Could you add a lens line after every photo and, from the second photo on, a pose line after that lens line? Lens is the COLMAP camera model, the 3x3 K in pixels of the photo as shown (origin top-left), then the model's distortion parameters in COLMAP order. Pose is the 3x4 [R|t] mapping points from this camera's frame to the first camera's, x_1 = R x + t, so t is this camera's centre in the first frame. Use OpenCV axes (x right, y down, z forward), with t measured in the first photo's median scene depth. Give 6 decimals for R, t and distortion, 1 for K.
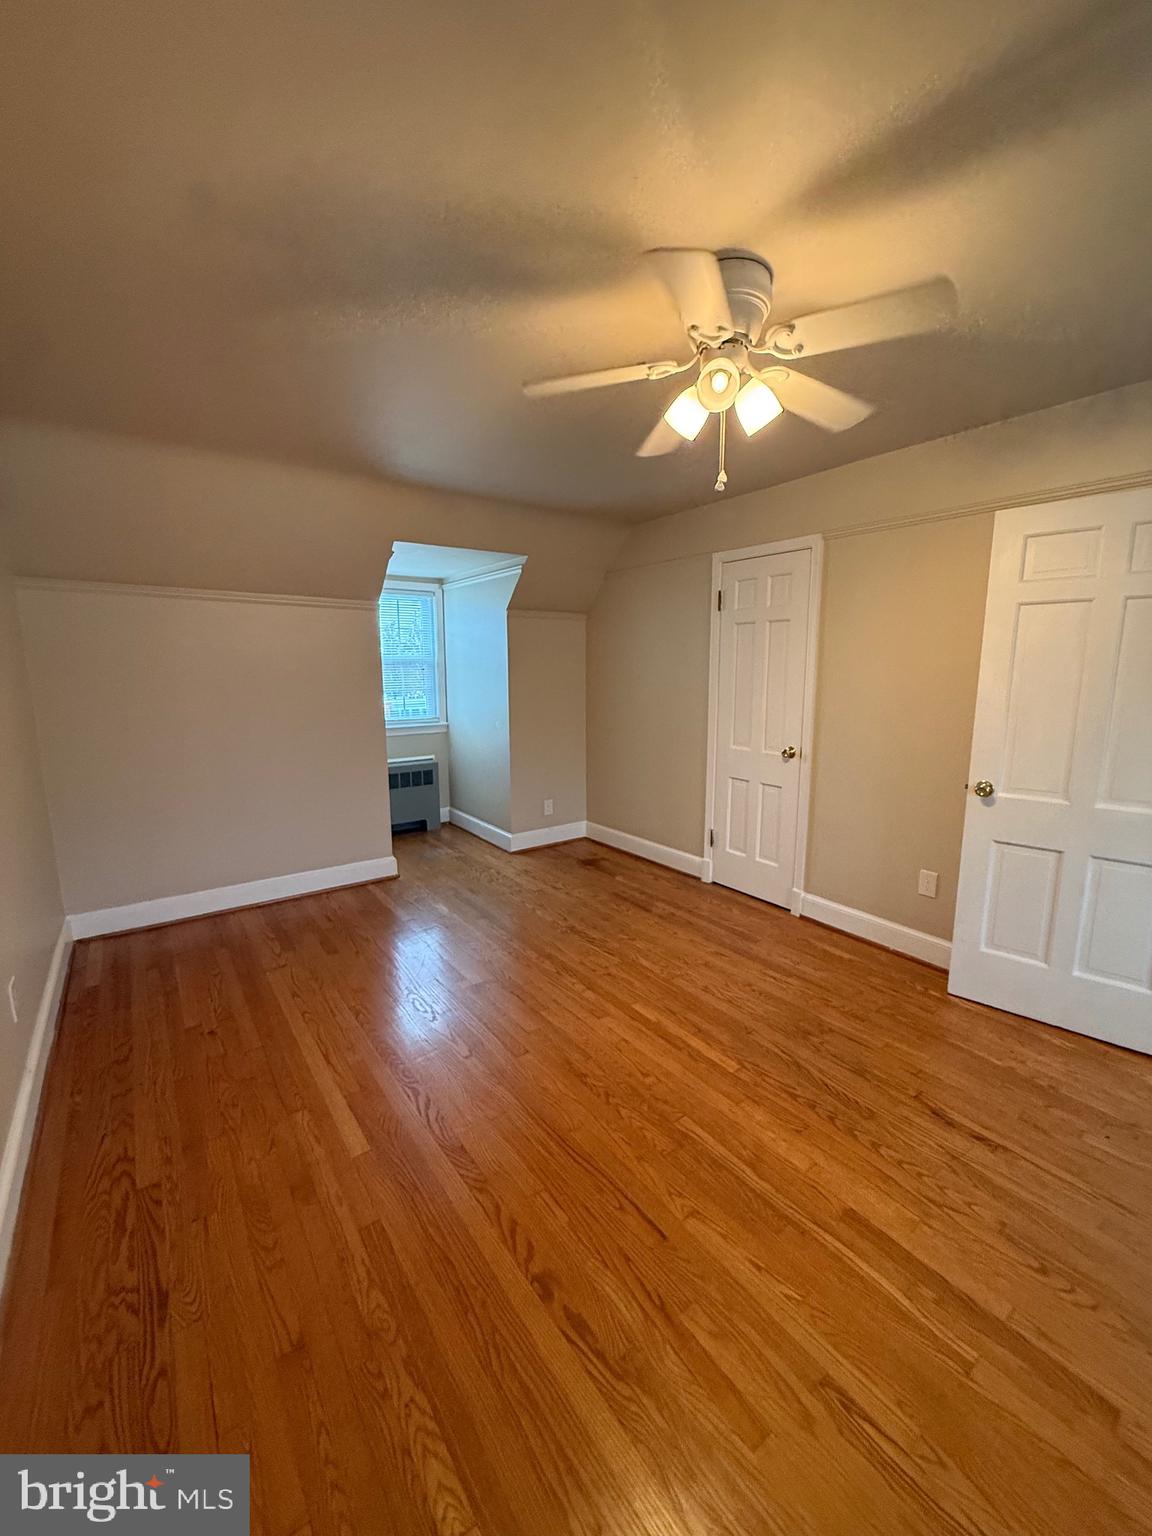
lens RADIAL K [[611.7, 0, 576.4], [0, 611.7, 769.9], [0, 0, 1]] dist [-0.002699, 0.000049]
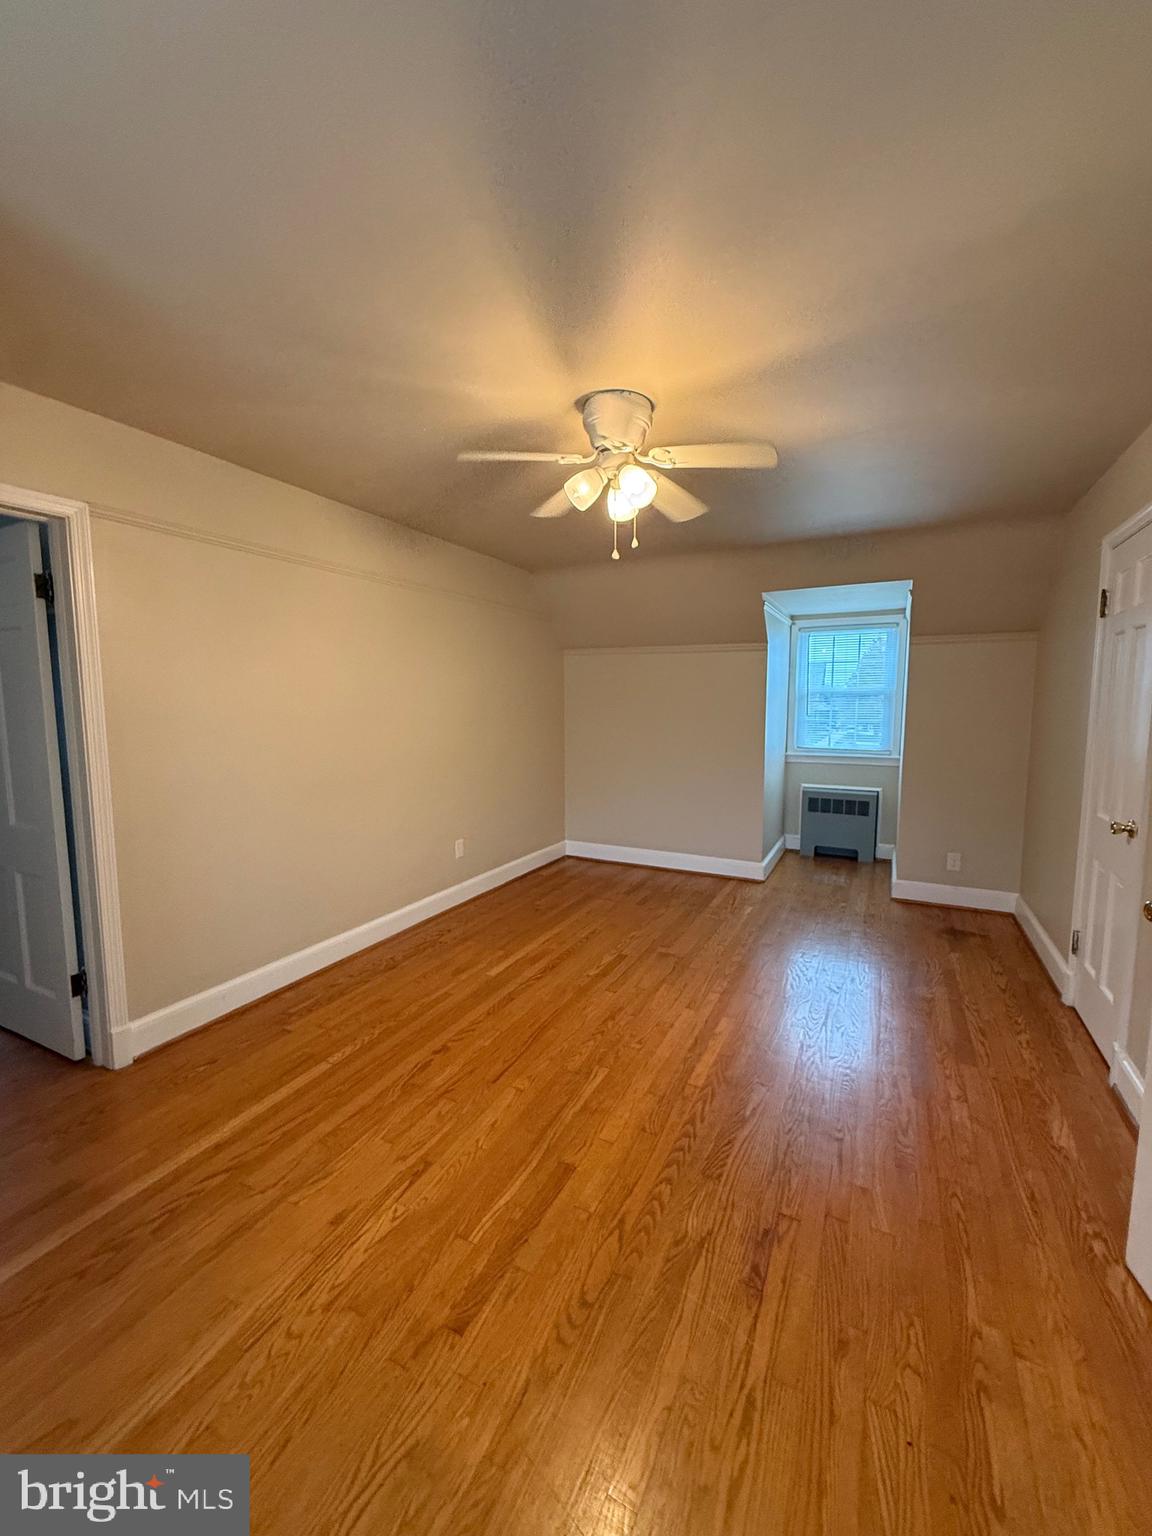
lens RADIAL K [[611.7, 0, 572.5], [0, 611.7, 766.8], [0, 0, 1]] dist [-0.002699, 0.000049]
pose [[0.447466, 0.097158, -0.889008, 1.036499], [-0.149702, 0.988192, 0.032648, -0.039992], [0.881682, 0.118478, 0.456727, 0.290291]]
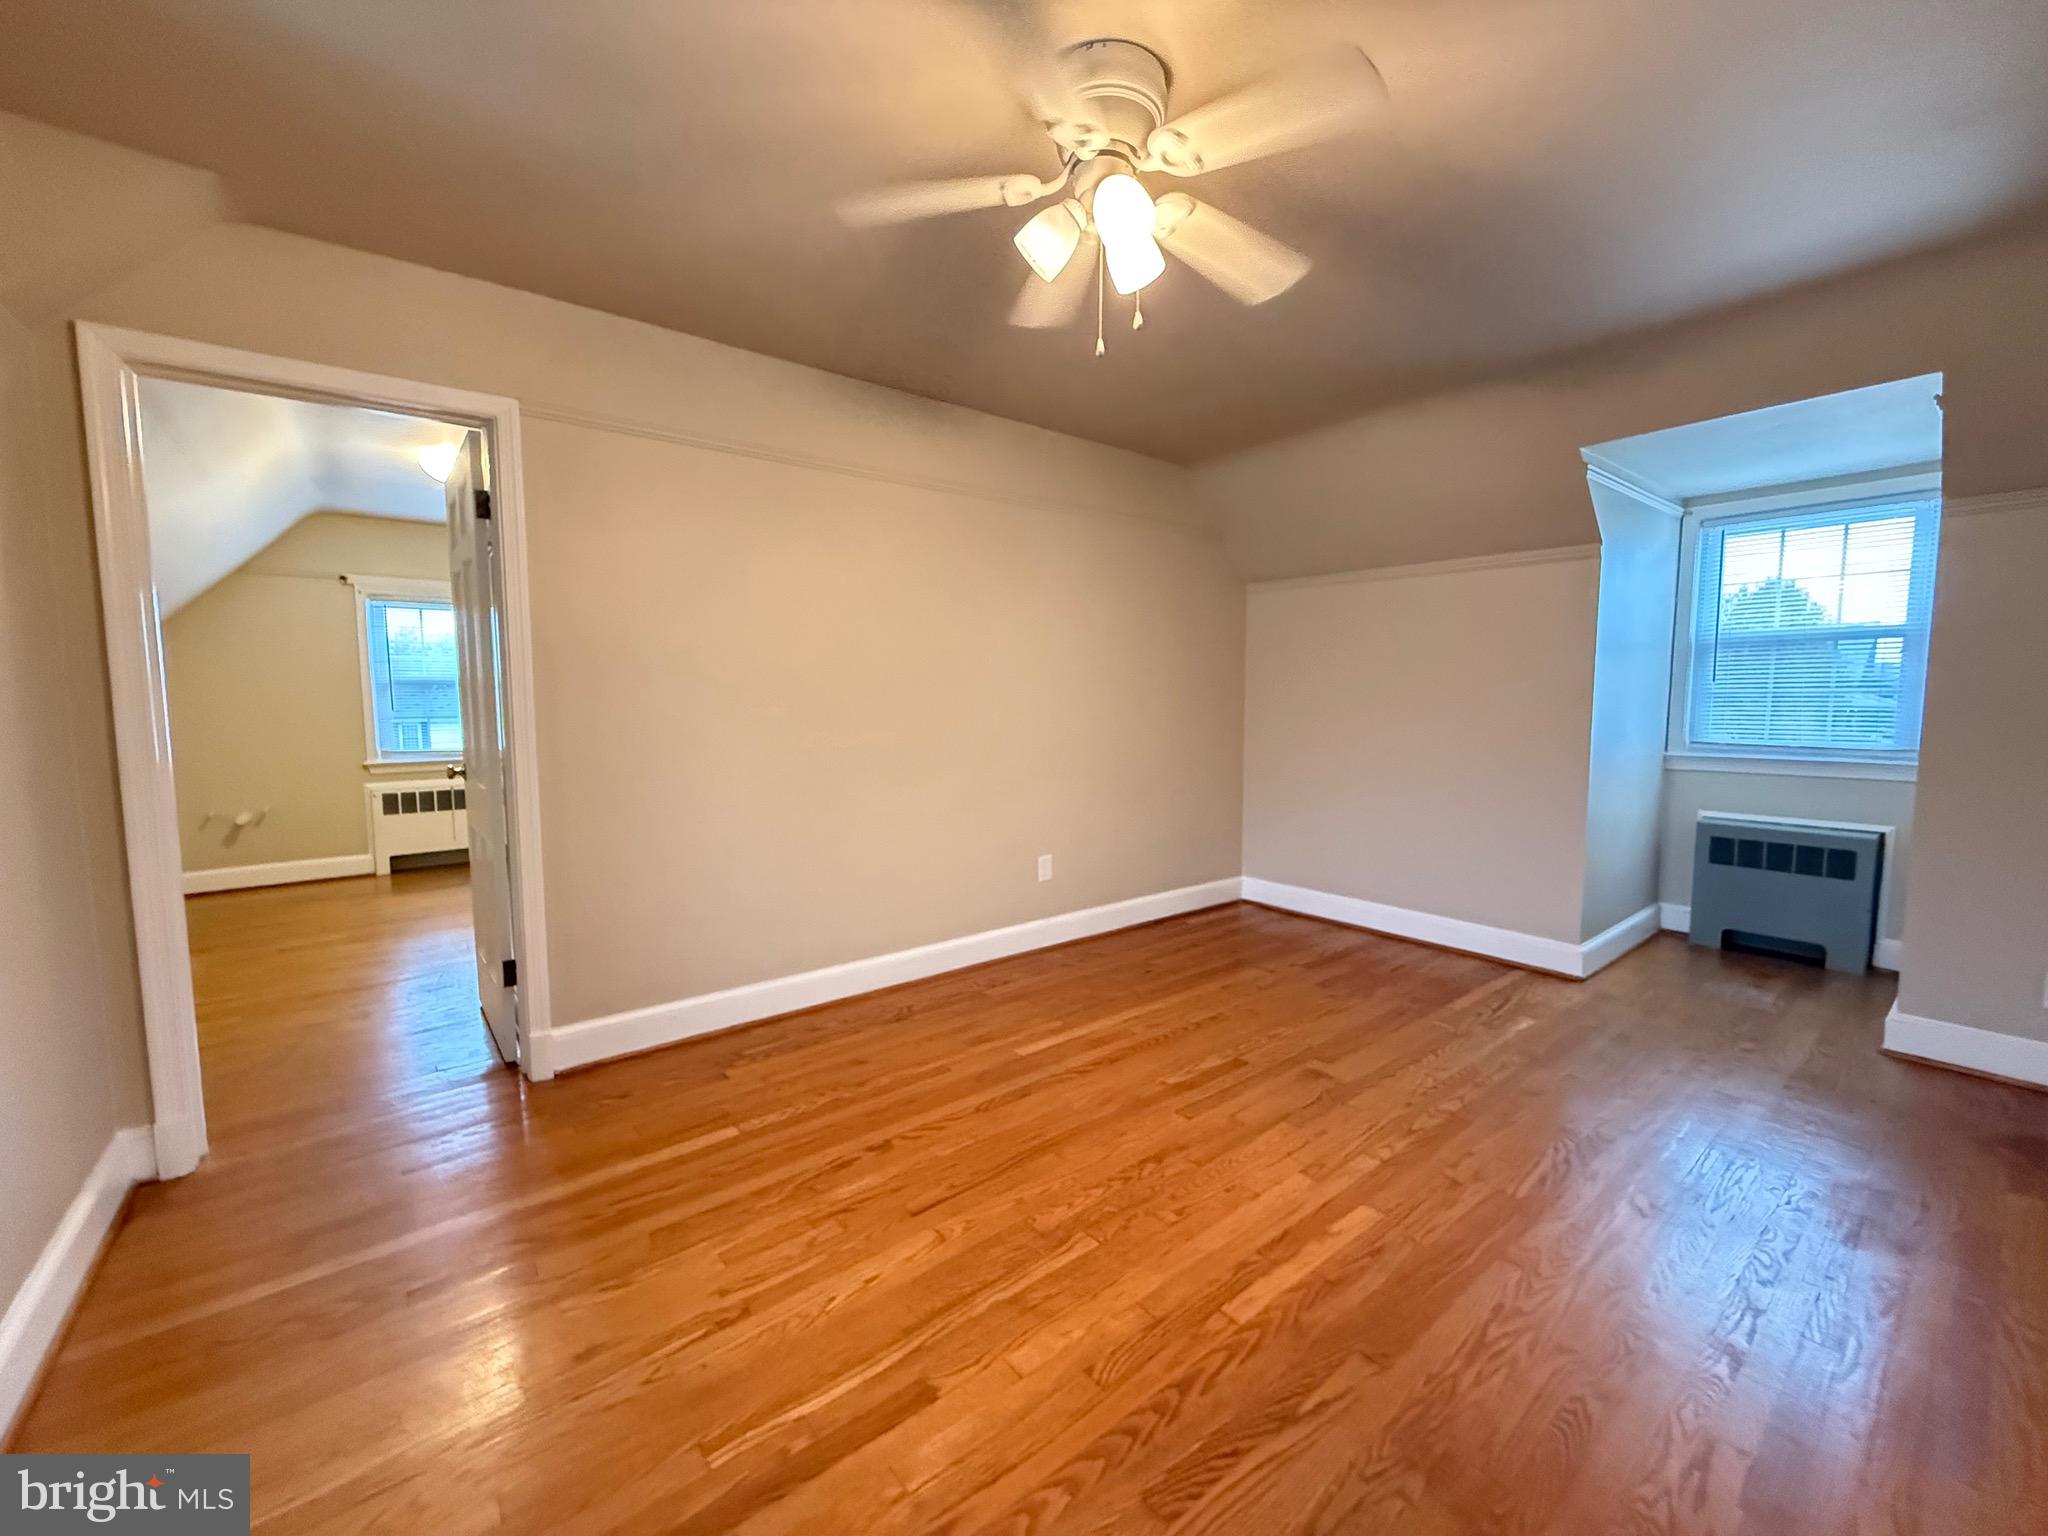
lens RADIAL K [[815.7, 0, 1017.7], [0, 815.7, 769.6], [0, 0, 1]] dist [-0.002699, 0.000049]
pose [[0.040648, 0.093818, -0.994759, 0.942790], [-0.165021, 0.982540, 0.085923, -0.024836], [0.985452, 0.160664, 0.055420, 0.695001]]
